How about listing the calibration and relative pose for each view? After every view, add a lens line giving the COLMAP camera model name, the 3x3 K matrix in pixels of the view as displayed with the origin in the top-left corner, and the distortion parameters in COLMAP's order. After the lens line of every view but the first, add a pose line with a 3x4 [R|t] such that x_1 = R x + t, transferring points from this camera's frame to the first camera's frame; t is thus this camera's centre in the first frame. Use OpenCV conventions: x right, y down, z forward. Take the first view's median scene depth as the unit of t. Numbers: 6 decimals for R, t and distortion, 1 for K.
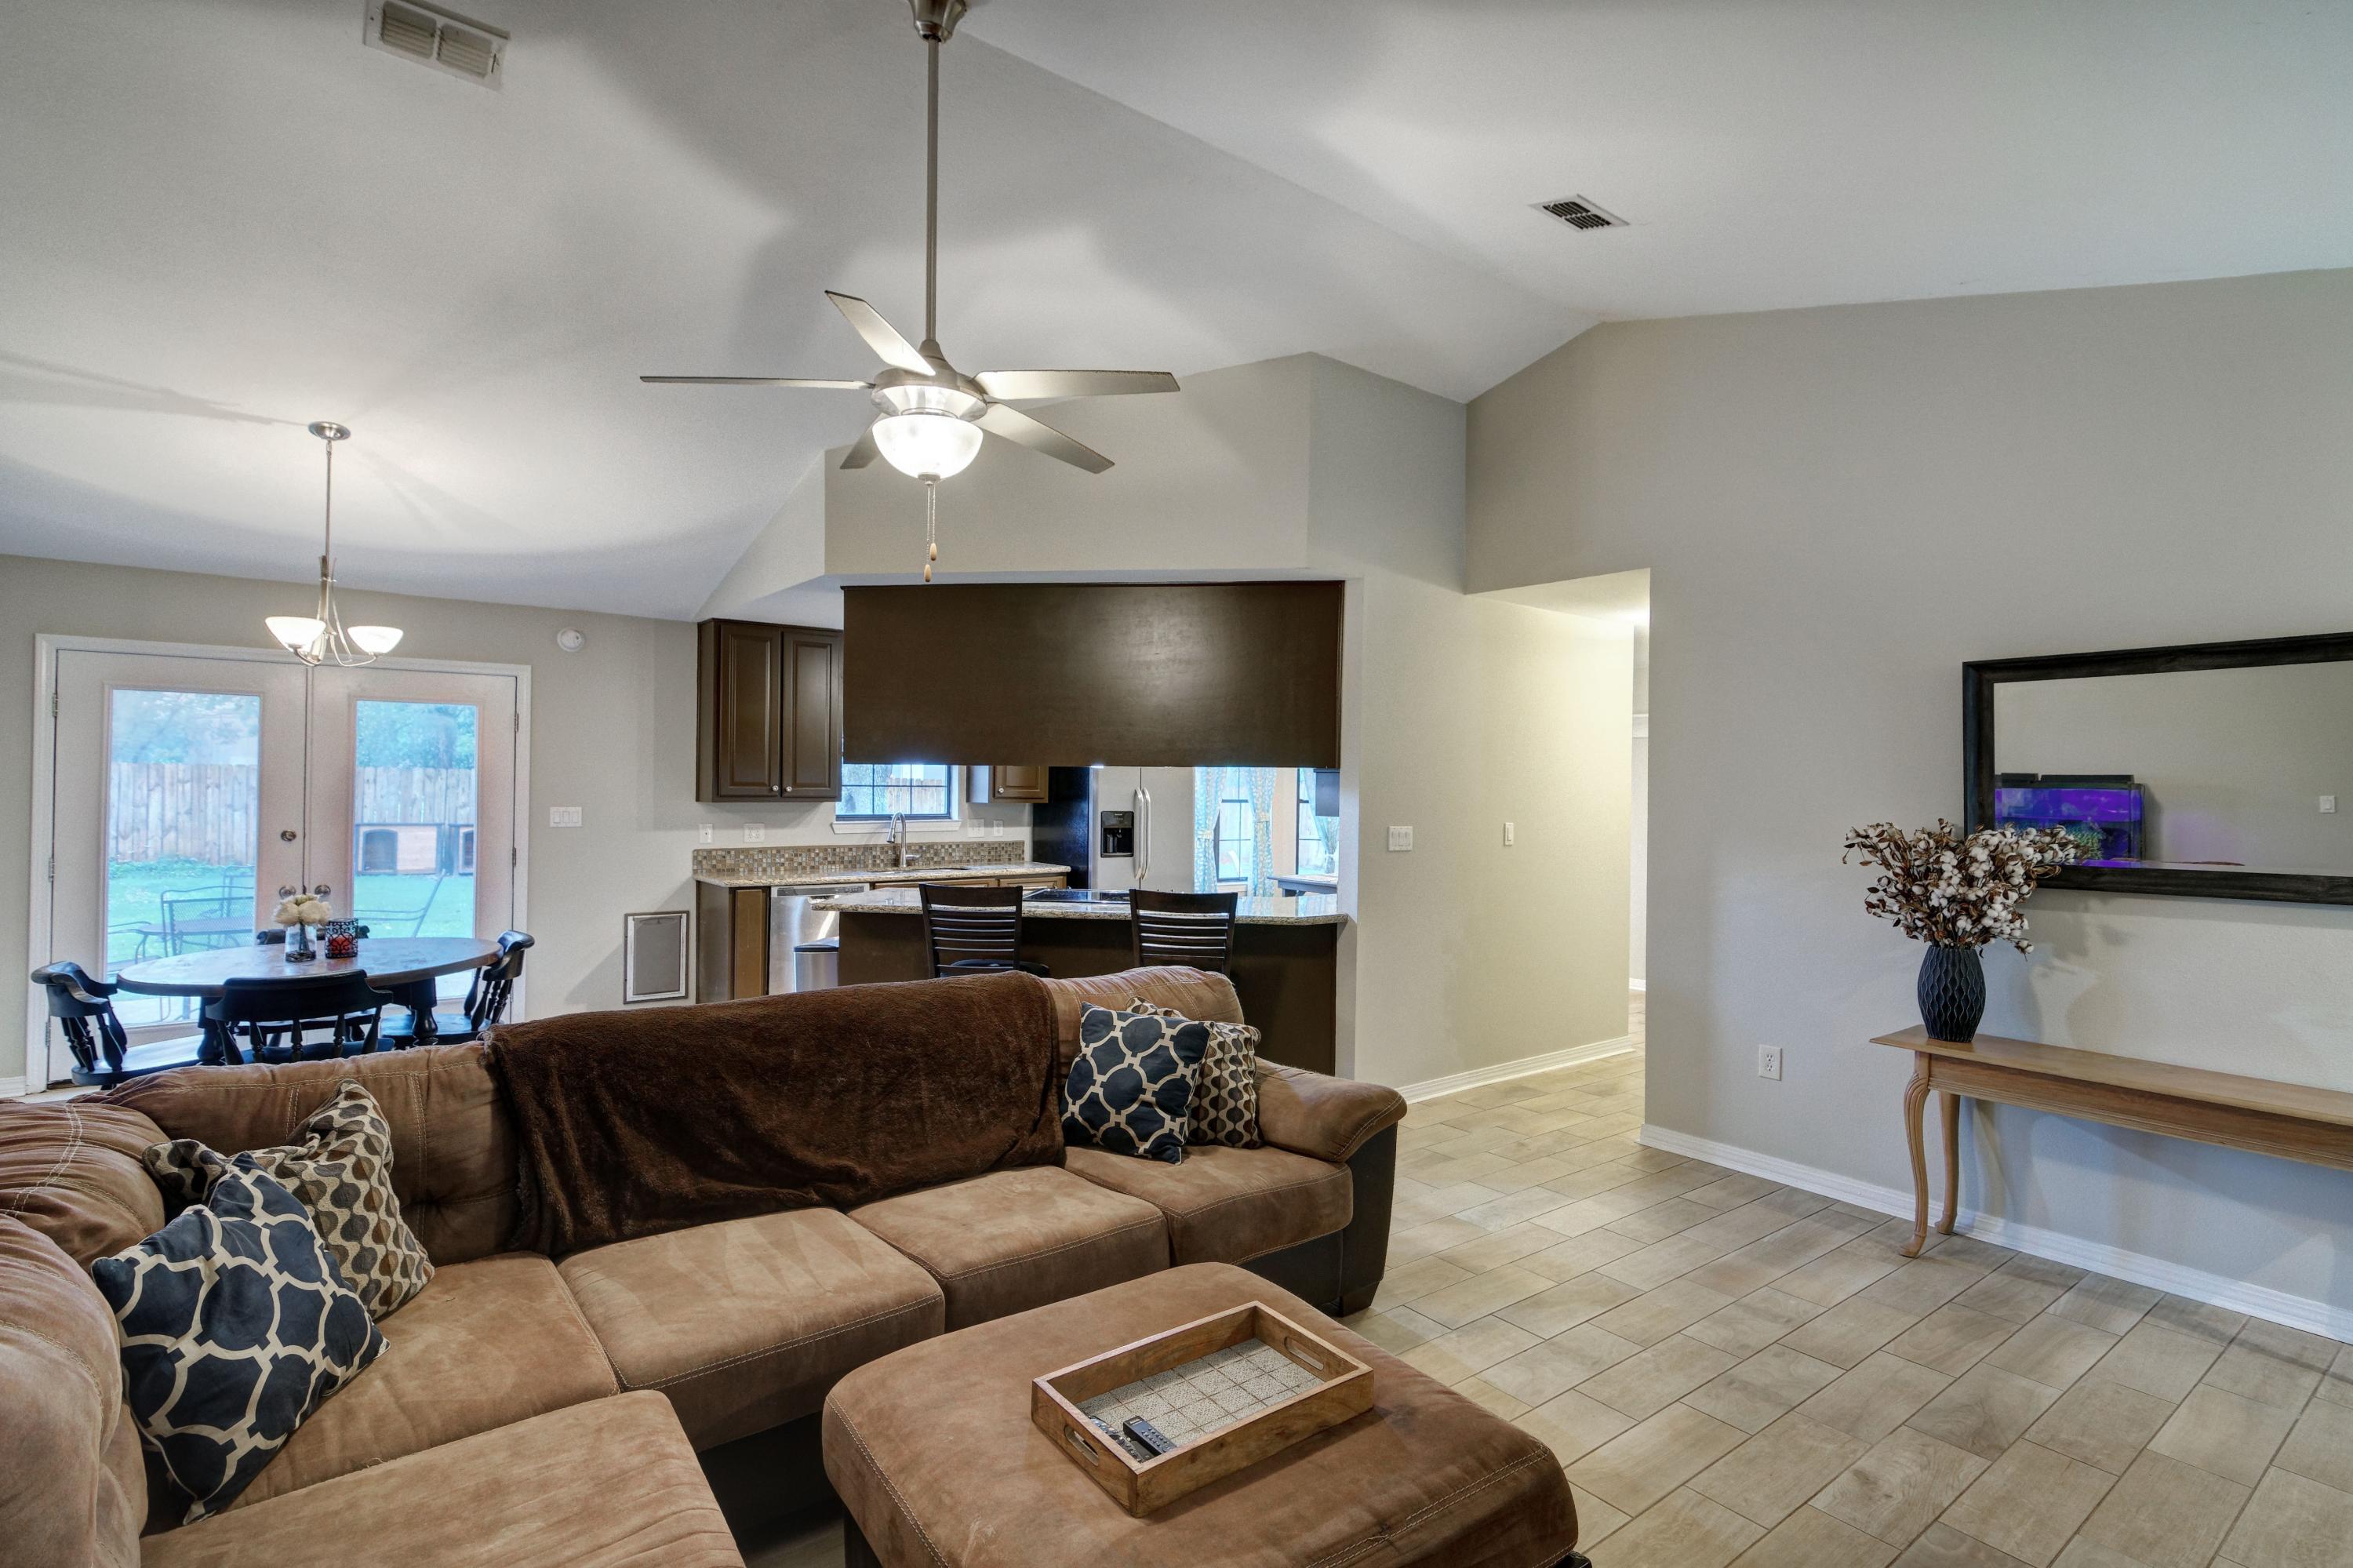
lens RADIAL K [[1135.9, 0, 1174.5], [0, 1135.9, 776.5], [0, 0, 1]] dist [0.010823, -0.001038]
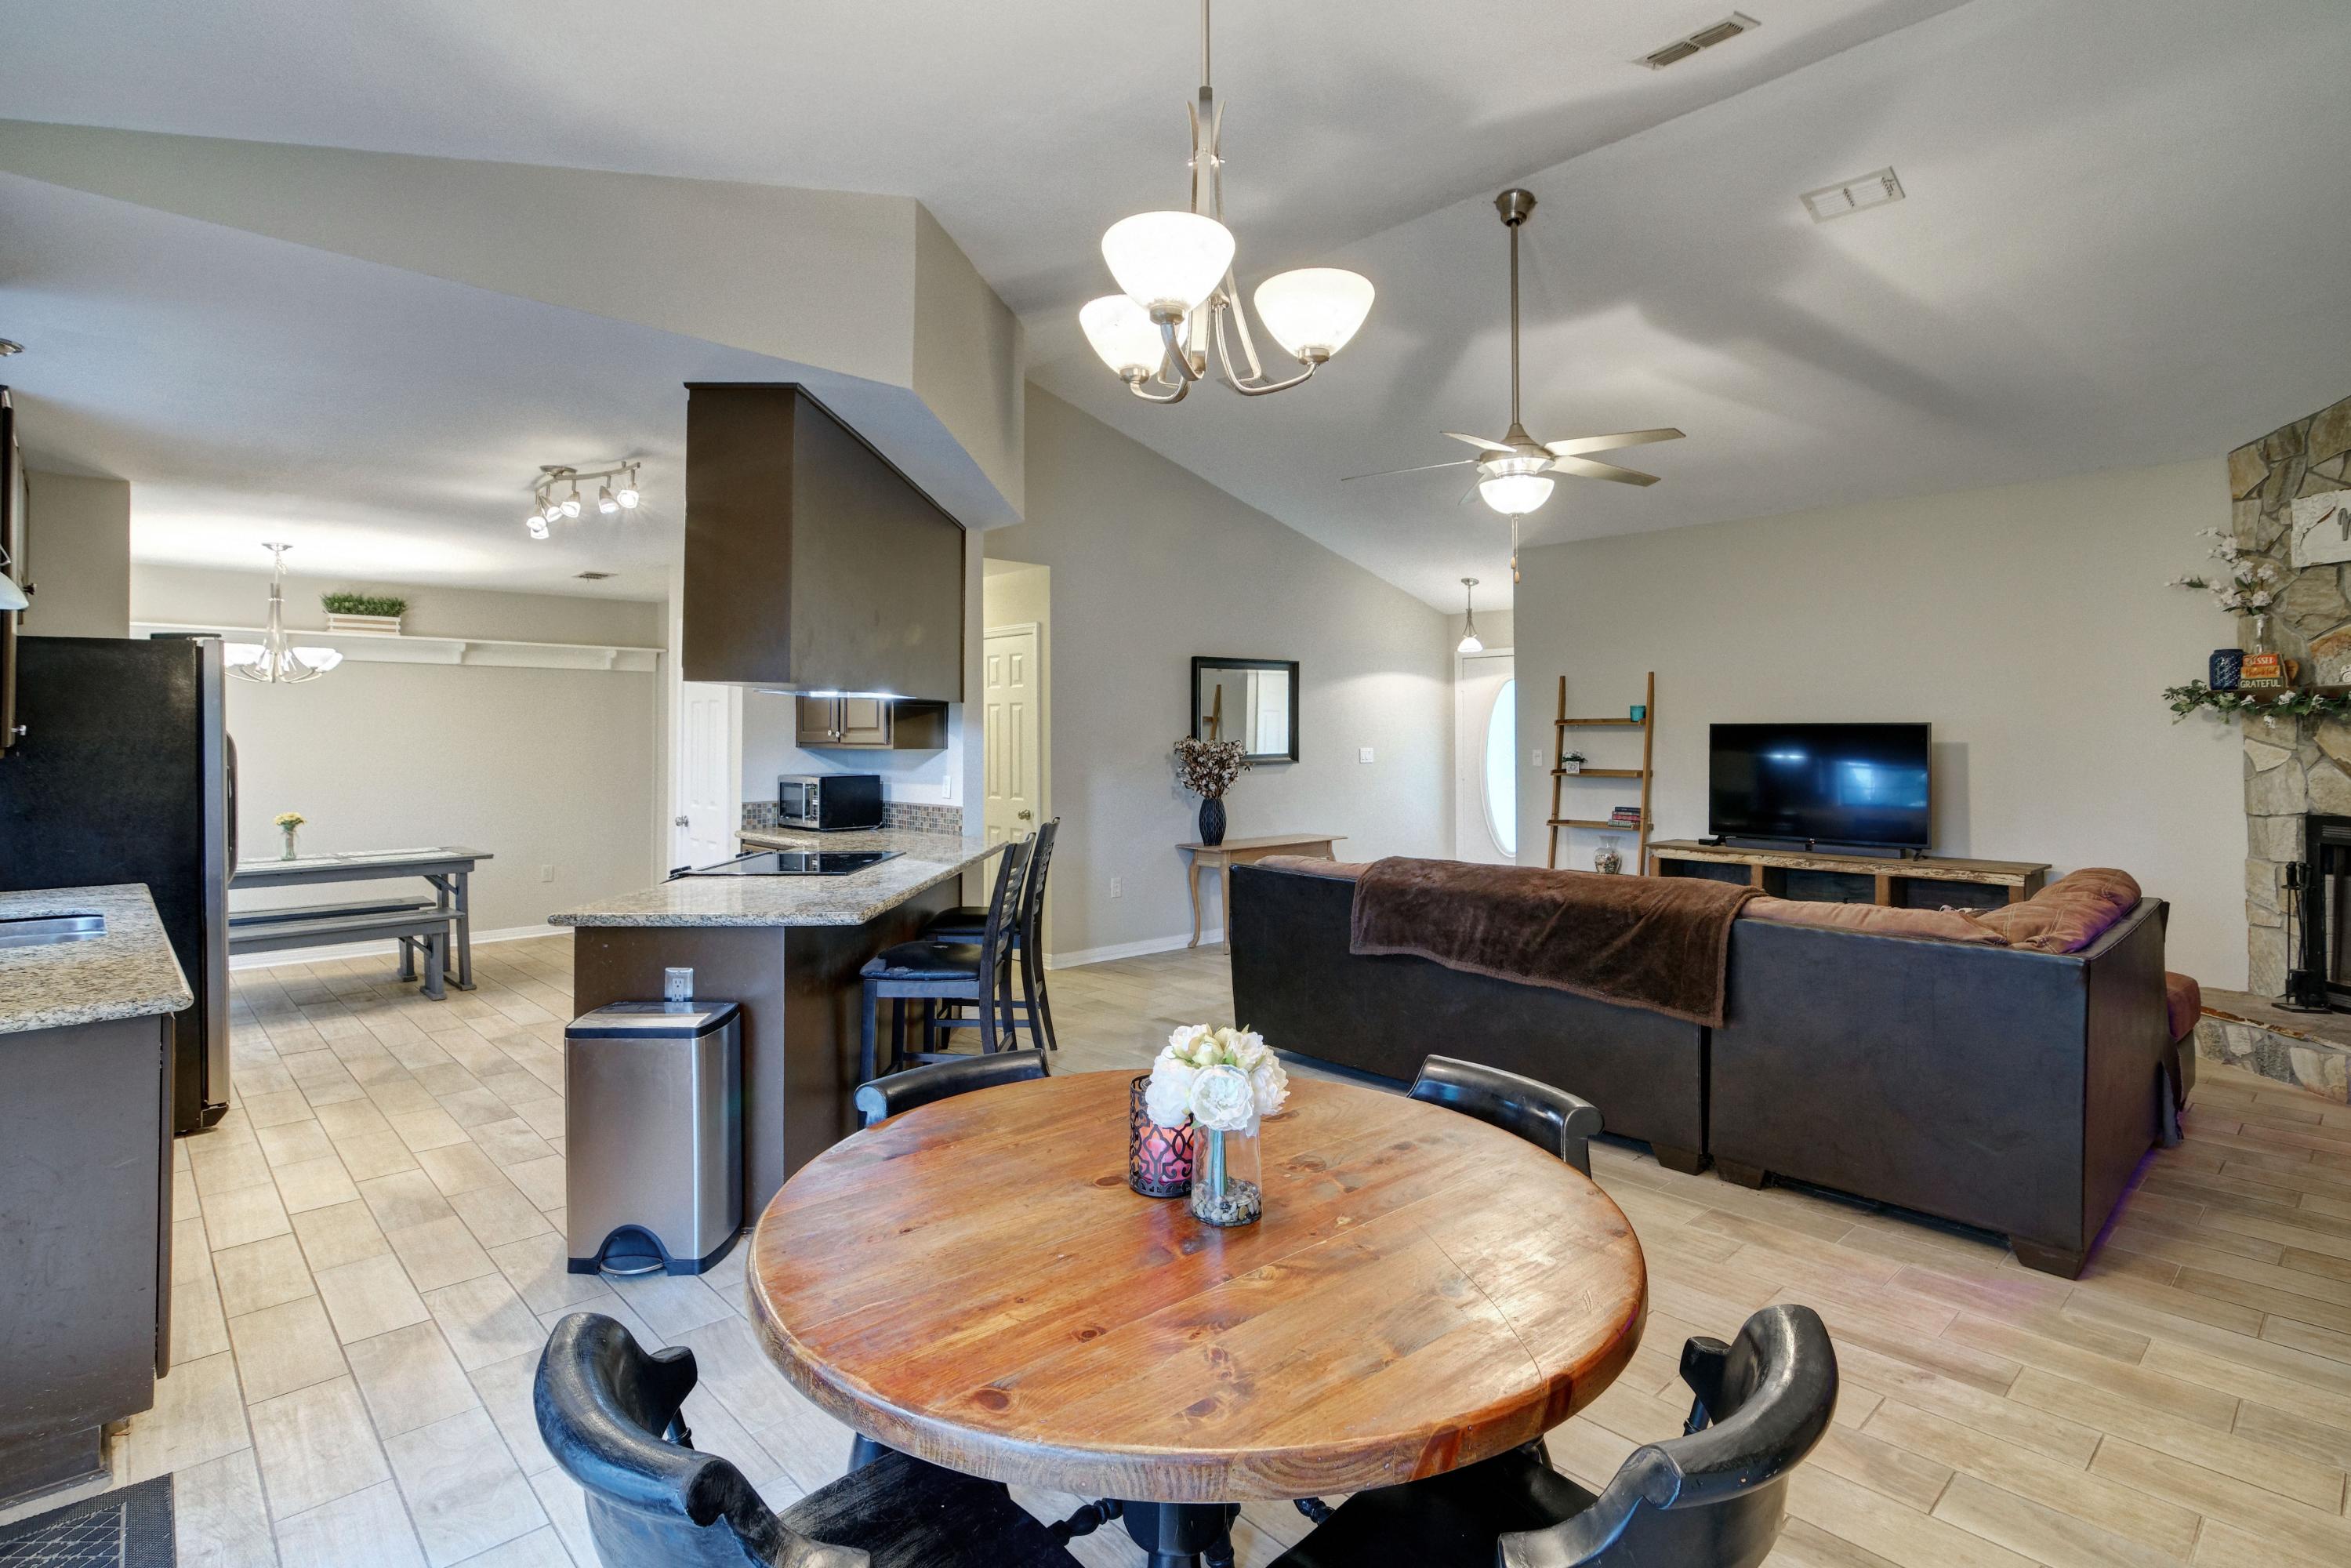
lens RADIAL K [[1157.8, 0, 1180.8], [0, 1157.8, 708.6], [0, 0, 1]] dist [0.011953, -0.000991]
pose [[-0.103324, 0.010990, 0.994587, -0.724038], [-0.007658, 0.999901, -0.011844, 0.007599], [-0.994618, -0.008840, -0.103229, 0.683634]]
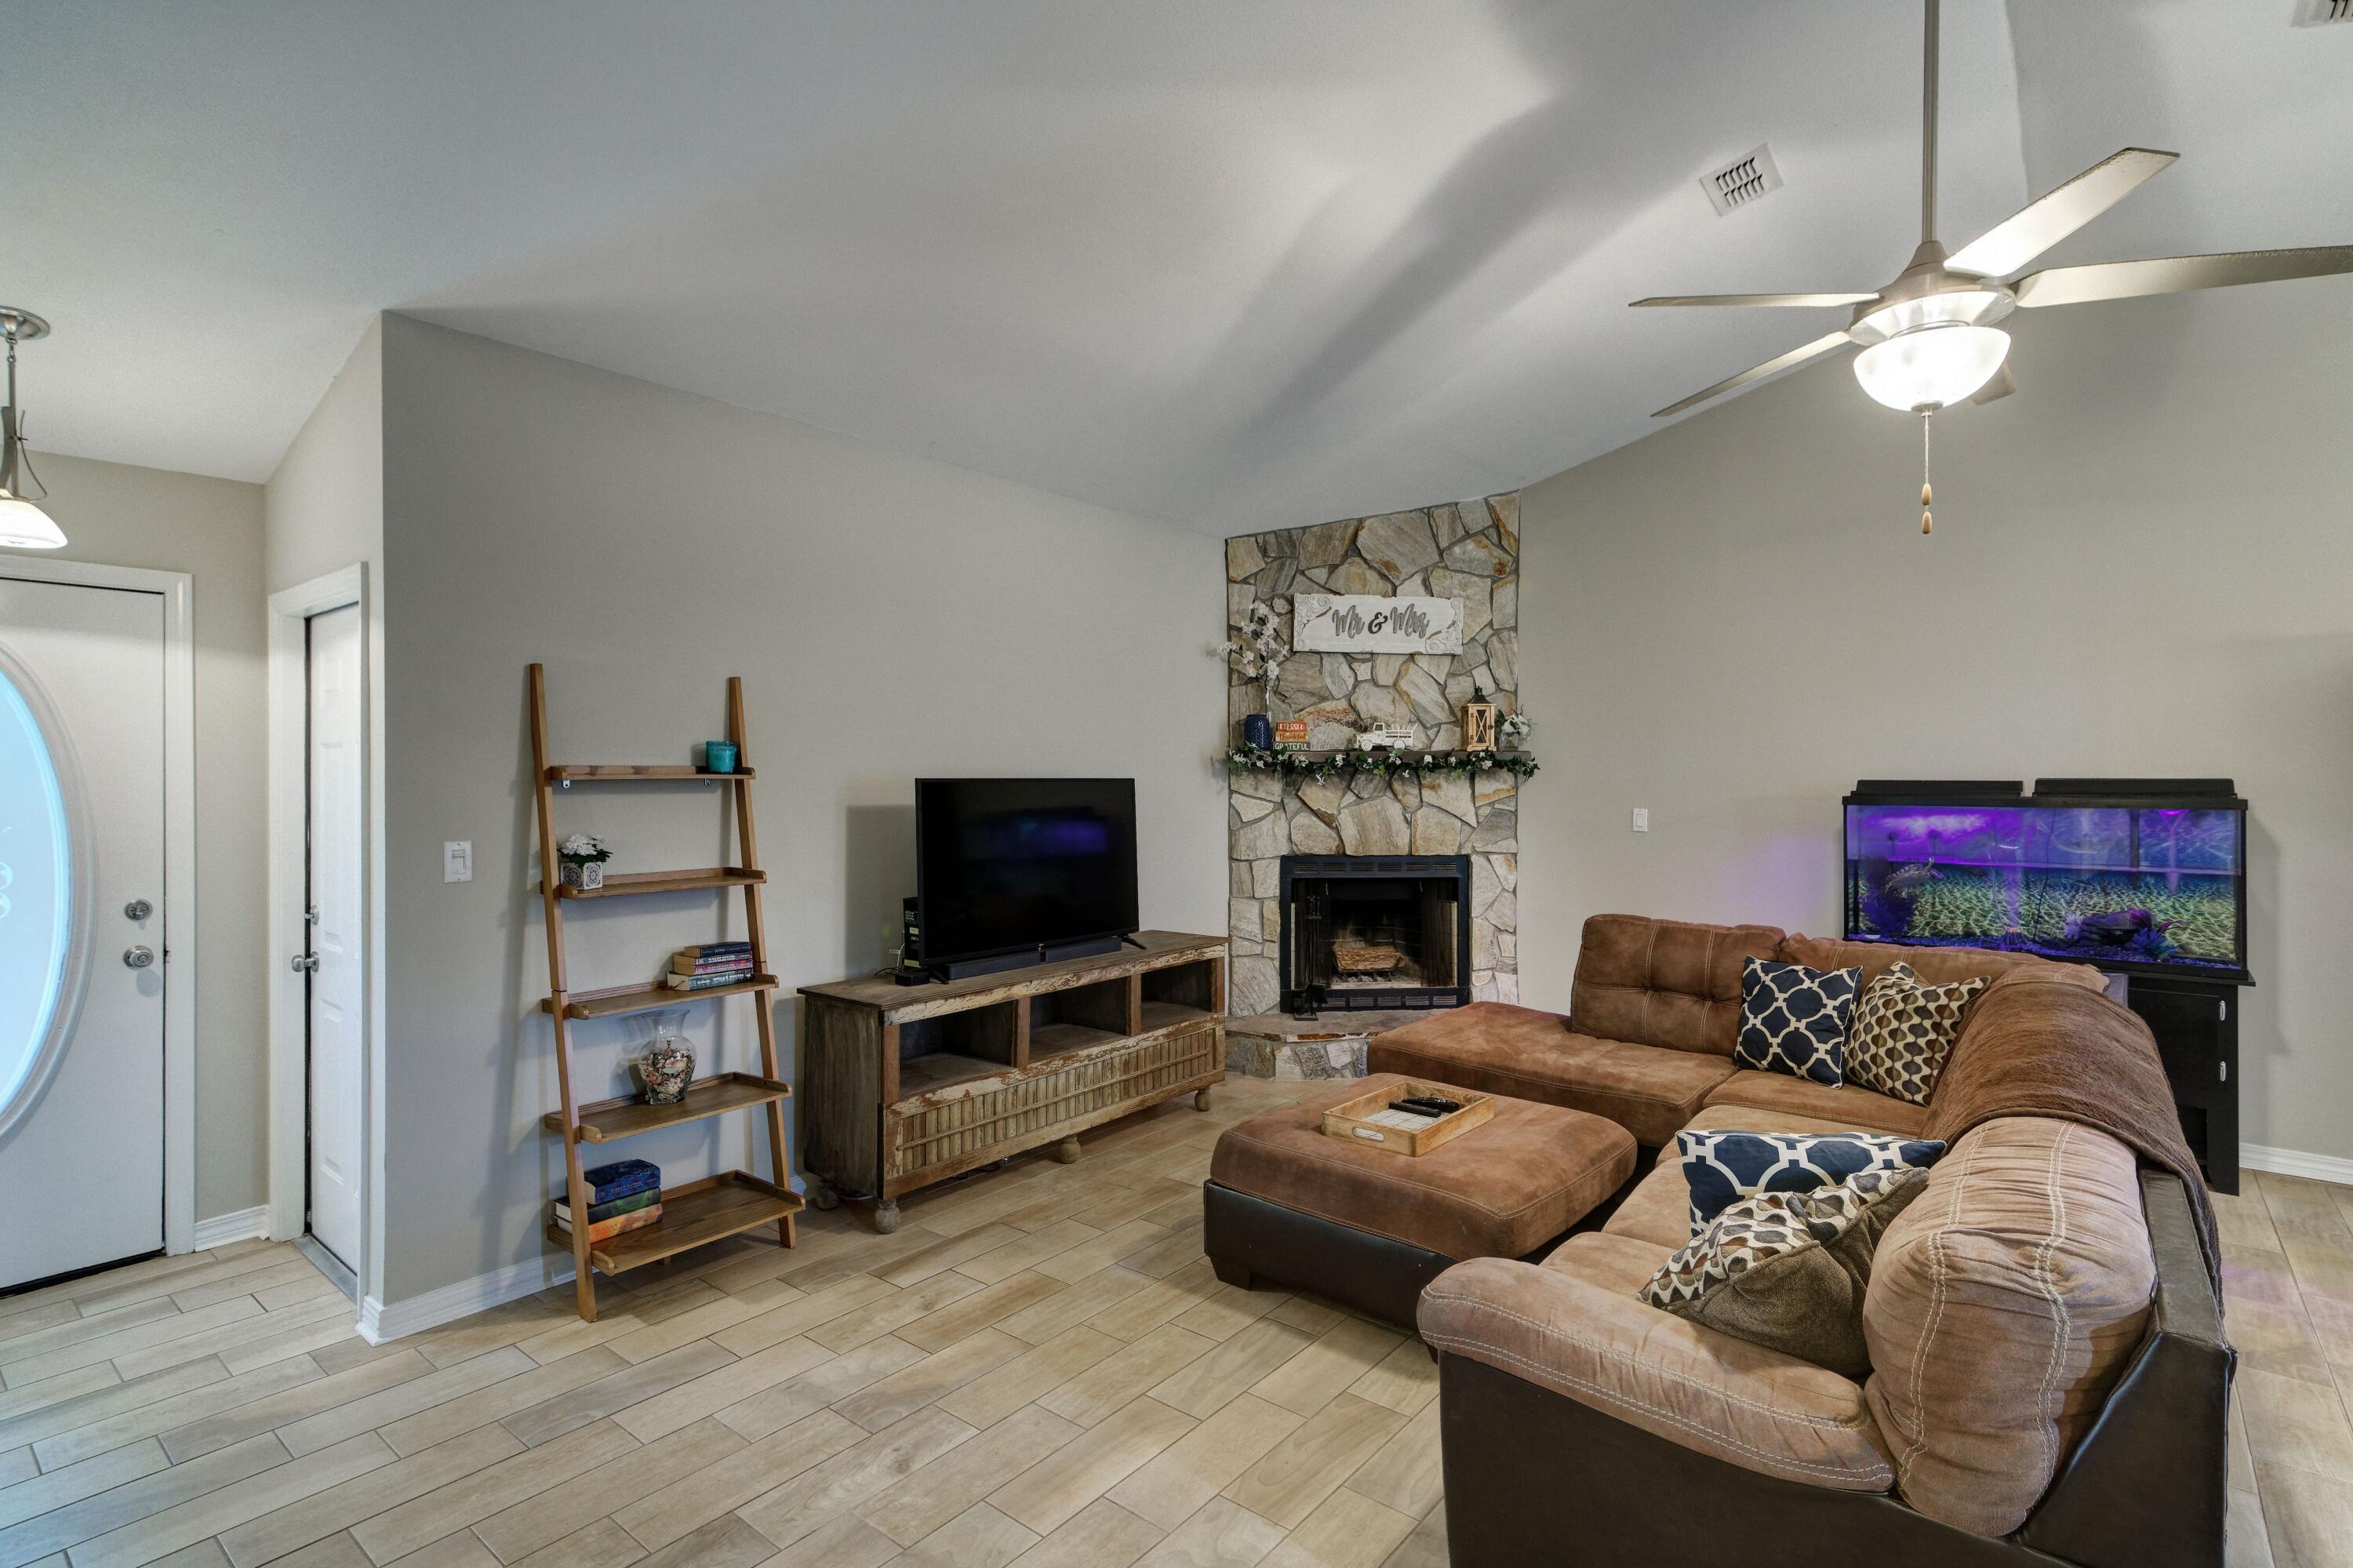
lens RADIAL K [[1122.7, 0, 1176.0], [0, 1122.7, 776.9], [0, 0, 1]] dist [0.010255, -0.000383]
pose [[-0.972906, -0.011206, -0.230931, 0.216447], [-0.009635, 0.999922, -0.007926, 0.007689], [0.231002, -0.005486, -0.972938, 0.714305]]
